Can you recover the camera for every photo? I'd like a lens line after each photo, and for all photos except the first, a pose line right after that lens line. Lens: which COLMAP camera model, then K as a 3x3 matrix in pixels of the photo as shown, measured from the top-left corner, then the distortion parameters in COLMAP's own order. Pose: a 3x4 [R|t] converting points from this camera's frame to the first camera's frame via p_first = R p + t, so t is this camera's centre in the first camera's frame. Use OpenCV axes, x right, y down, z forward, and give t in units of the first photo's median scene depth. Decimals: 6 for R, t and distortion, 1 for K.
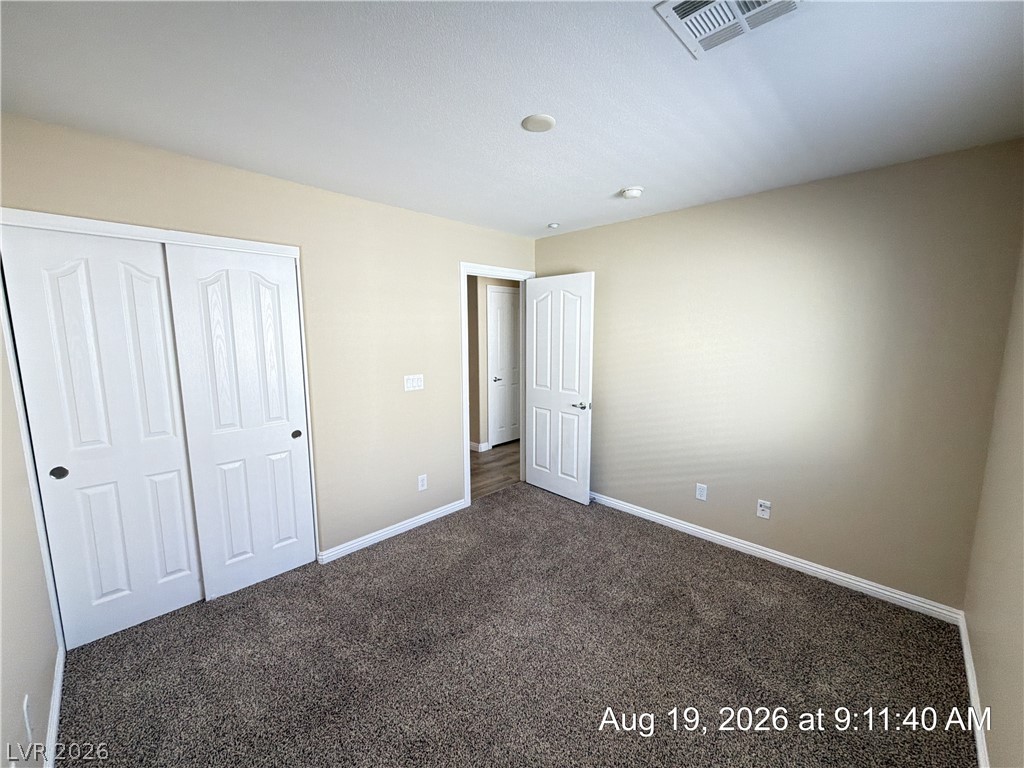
lens RADIAL K [[408.0, 0, 515.3], [0, 408.0, 381.0], [0, 0, 1]] dist [0.000292, 0.000228]
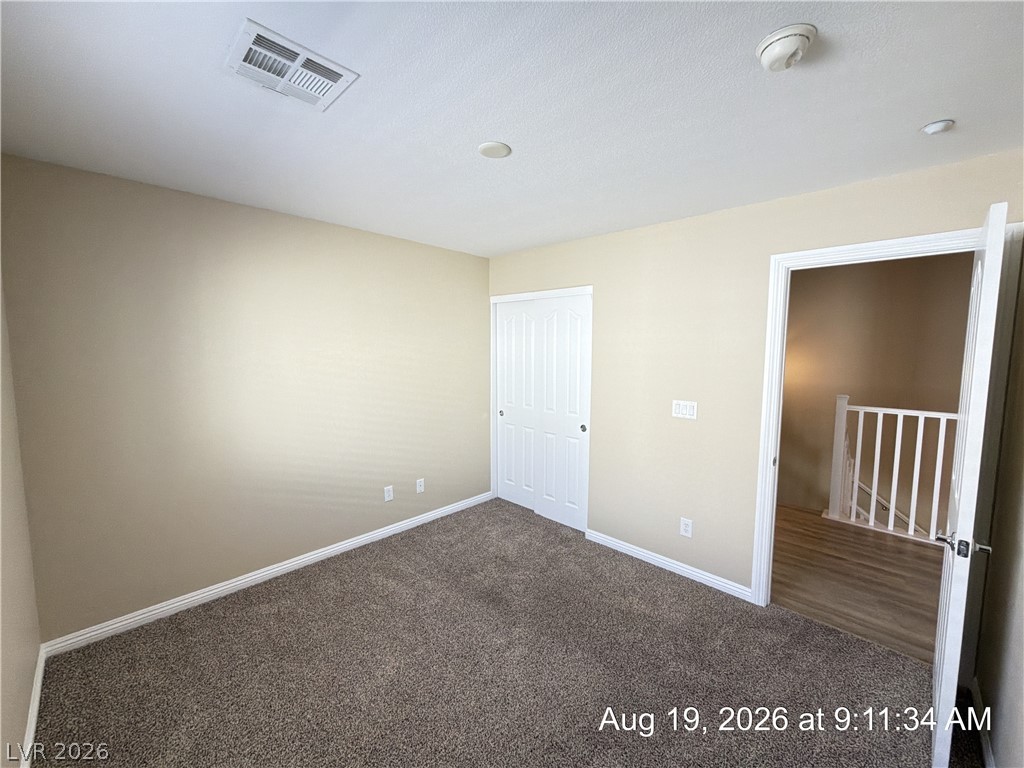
lens RADIAL K [[408.0, 0, 510.4], [0, 408.0, 381.8], [0, 0, 1]] dist [0.000292, 0.000228]
pose [[0.006752, 0.089268, -0.995985, 0.672283], [-0.133047, 0.987233, 0.087582, -0.089132], [0.991087, 0.131921, 0.018543, 0.649979]]
